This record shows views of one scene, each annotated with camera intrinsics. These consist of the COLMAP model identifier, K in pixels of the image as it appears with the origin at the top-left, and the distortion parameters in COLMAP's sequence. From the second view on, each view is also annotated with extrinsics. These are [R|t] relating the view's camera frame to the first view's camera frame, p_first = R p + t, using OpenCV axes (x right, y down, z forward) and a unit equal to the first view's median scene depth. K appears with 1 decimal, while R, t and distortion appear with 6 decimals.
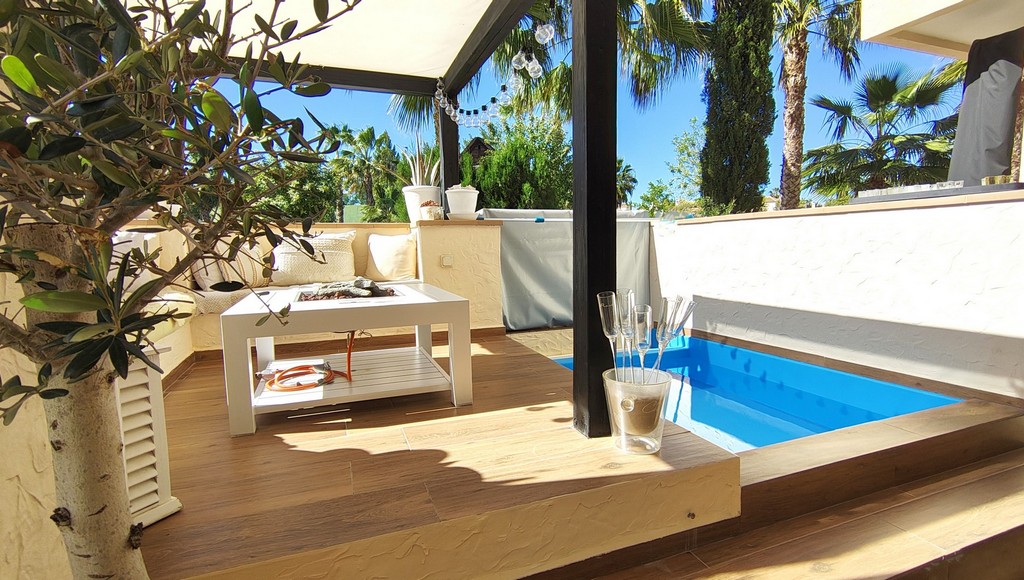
lens RADIAL K [[481.9, 0, 511.2], [0, 481.9, 285.2], [0, 0, 1]] dist [0.001339, 0.000647]
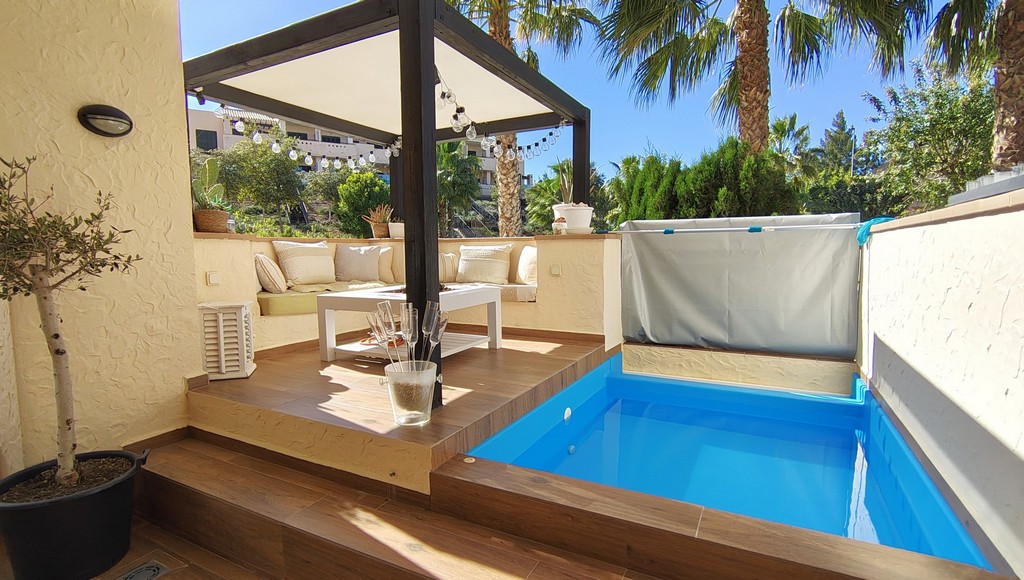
lens RADIAL K [[481.9, 0, 511.1], [0, 481.9, 292.9], [0, 0, 1]] dist [0.001339, 0.000647]
pose [[0.660220, 0.078201, -0.746990, 0.885229], [-0.066166, 0.996754, 0.045868, -0.056953], [0.748152, 0.019142, 0.663251, 0.207139]]
